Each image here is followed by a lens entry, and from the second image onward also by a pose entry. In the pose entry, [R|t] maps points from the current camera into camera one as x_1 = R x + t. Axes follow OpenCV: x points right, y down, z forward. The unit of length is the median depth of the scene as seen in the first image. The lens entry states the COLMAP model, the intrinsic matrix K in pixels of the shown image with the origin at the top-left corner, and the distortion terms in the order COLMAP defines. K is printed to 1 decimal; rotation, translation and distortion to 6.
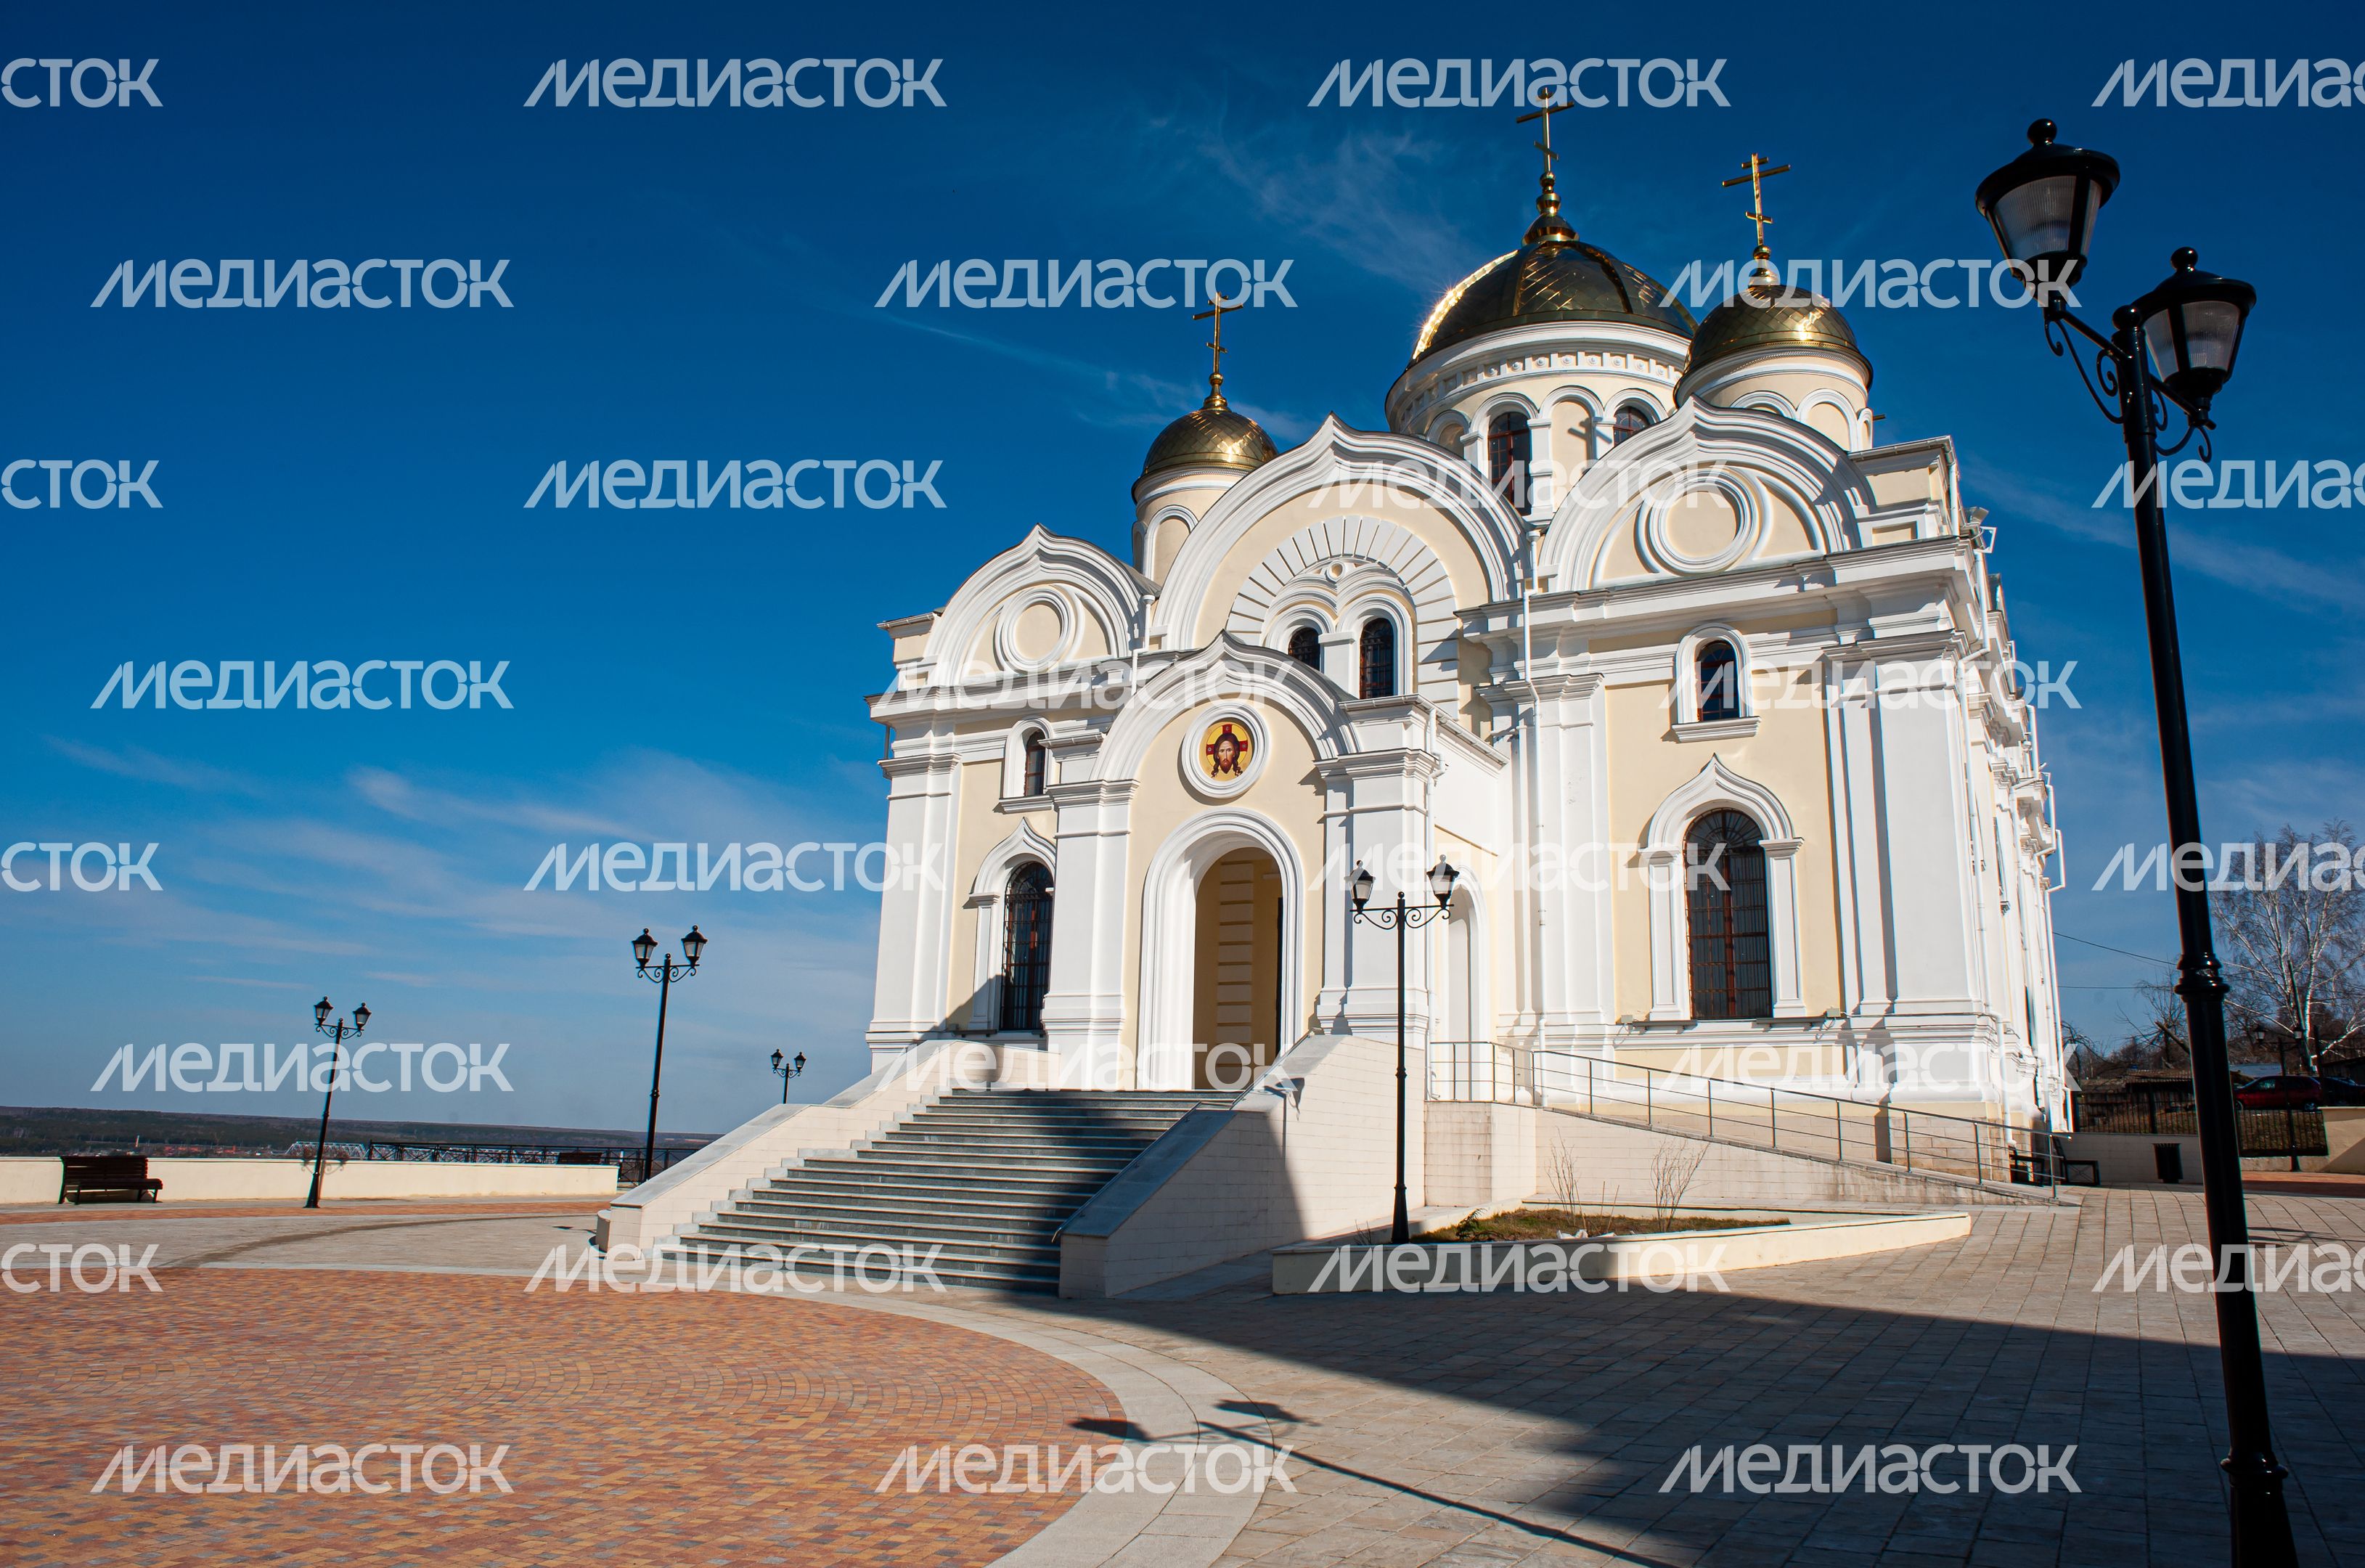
lens RADIAL K [[1601.9, 0, 1214.6], [0, 1601.9, 765.9], [0, 0, 1]] dist [-0.087478, 0.080288]
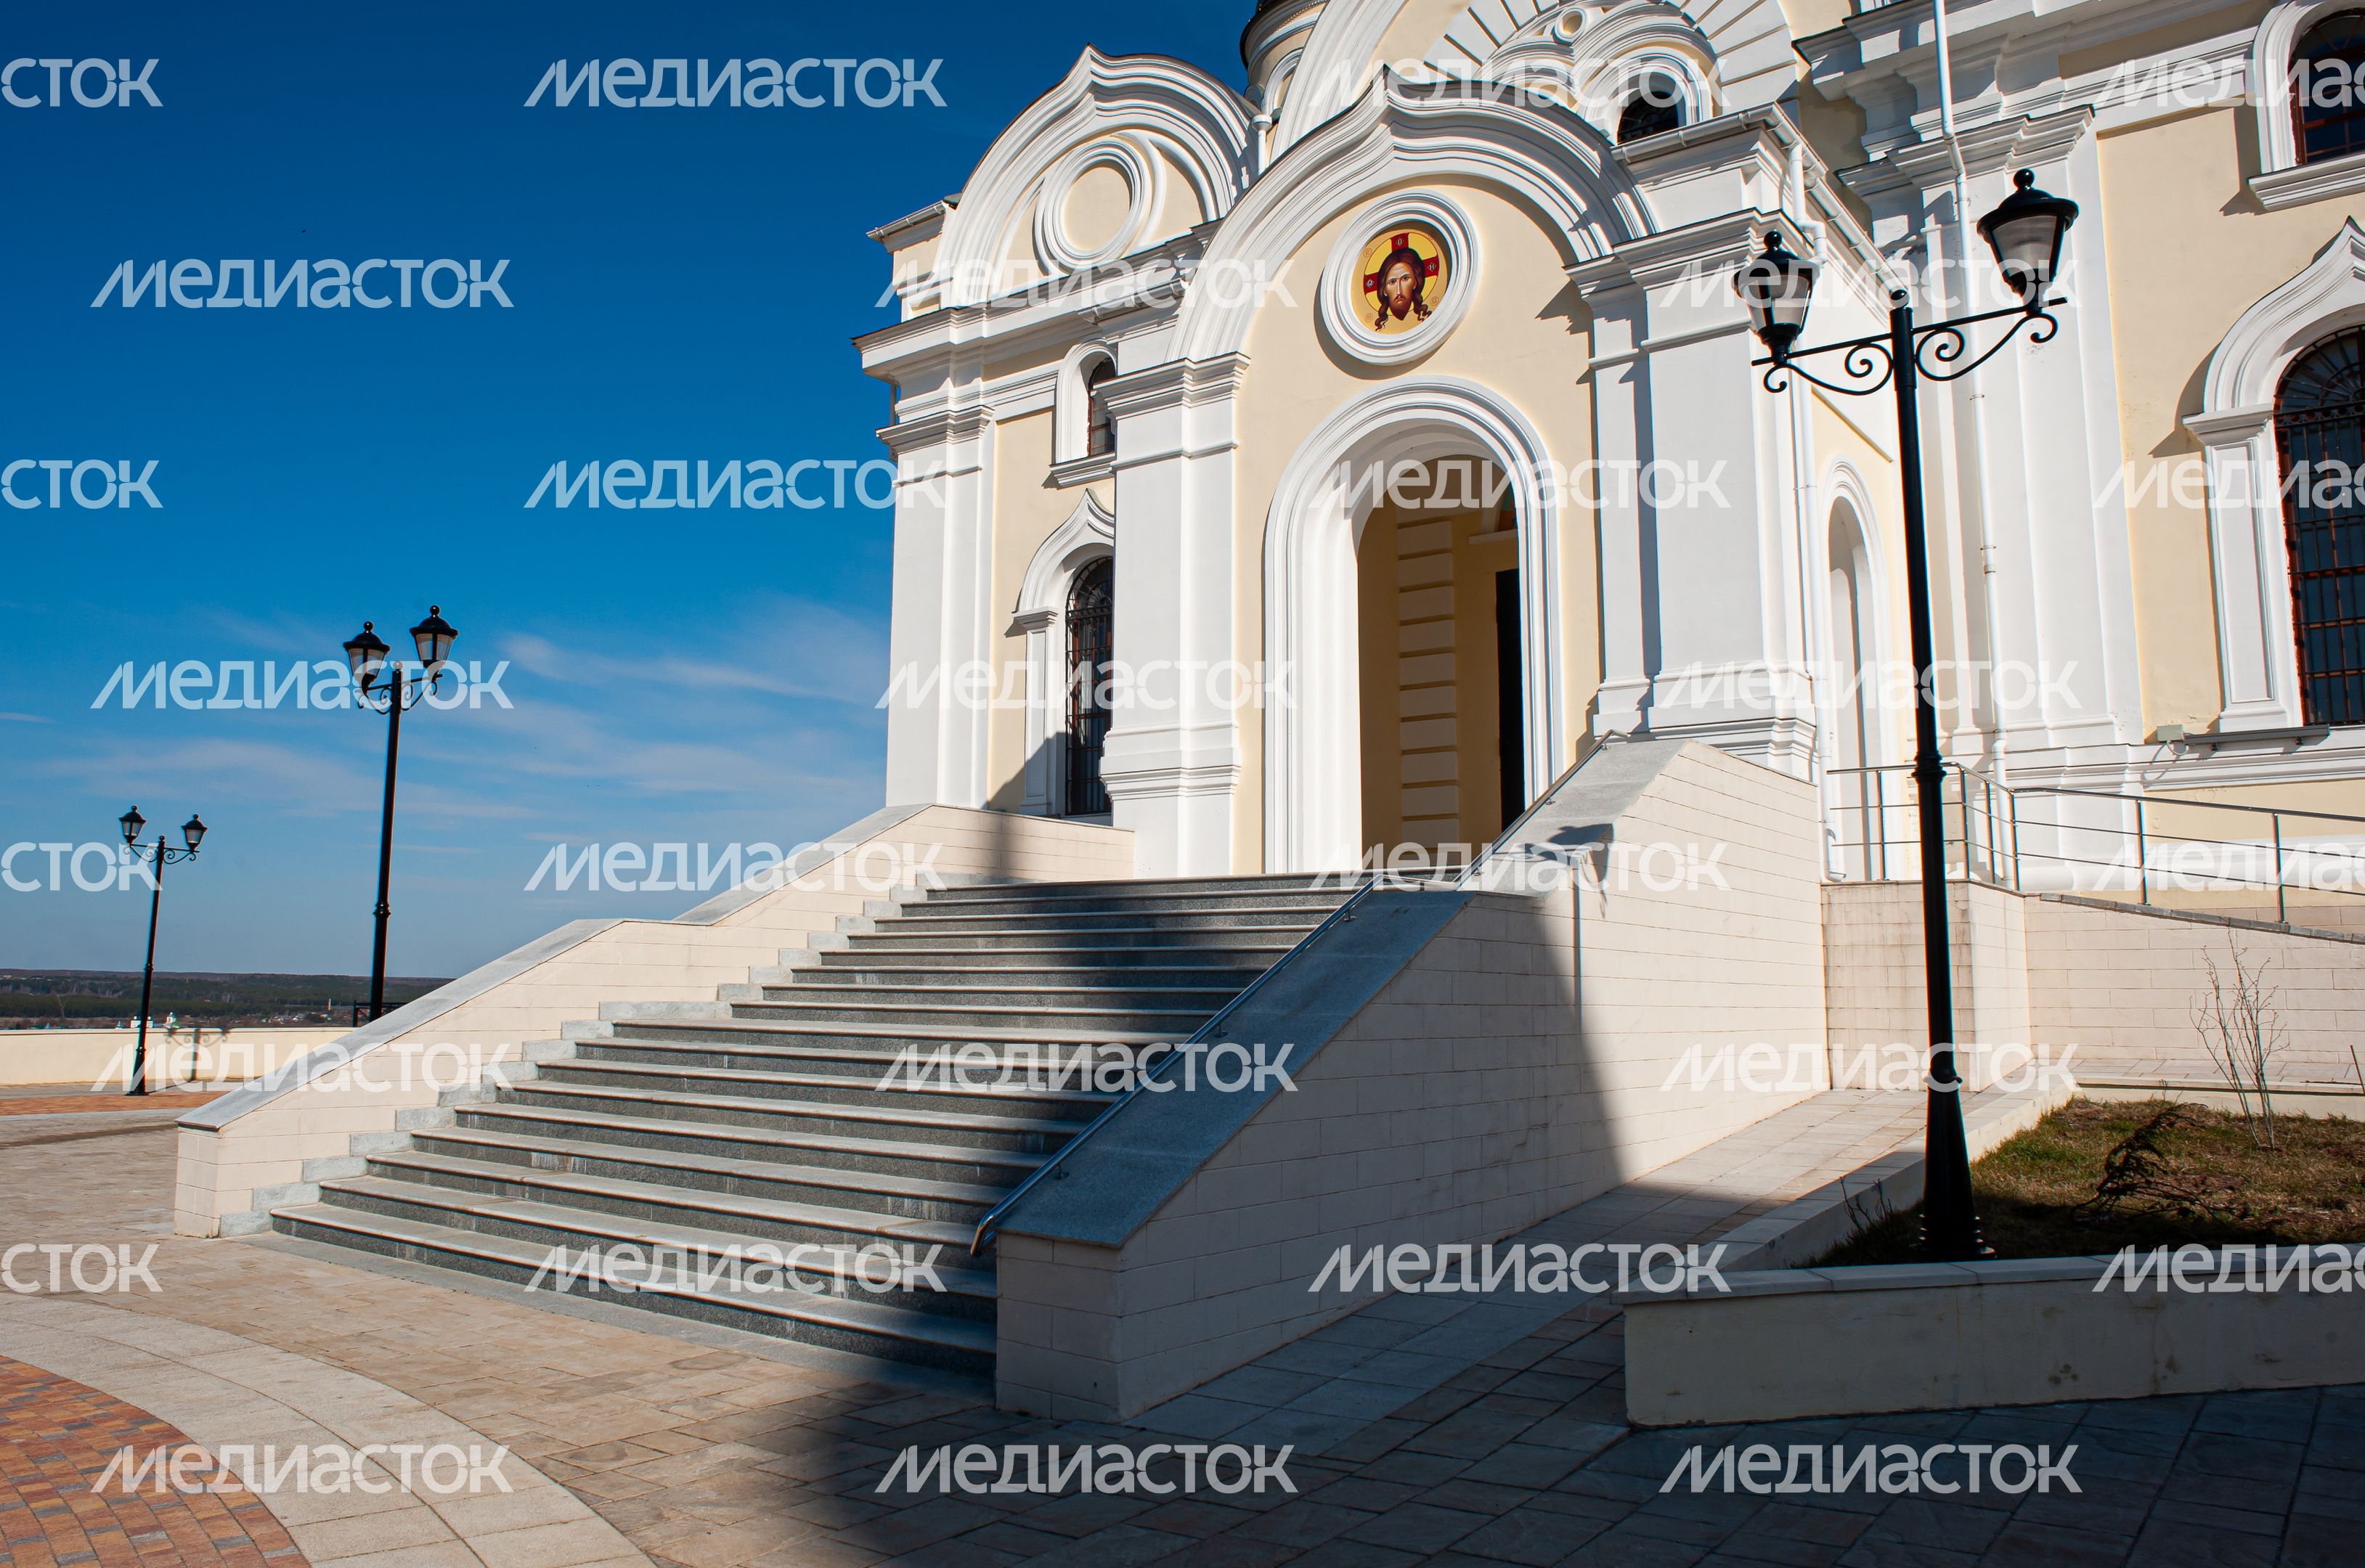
lens RADIAL K [[1582.2, 0, 1157.5], [0, 1582.2, 772.3], [0, 0, 1]] dist [-0.081806, 0.068676]
pose [[0.988961, -0.038436, -0.143104, -0.004558], [0.052302, 0.994157, 0.094429, 0.102955], [0.138639, -0.100871, 0.985193, 0.426593]]
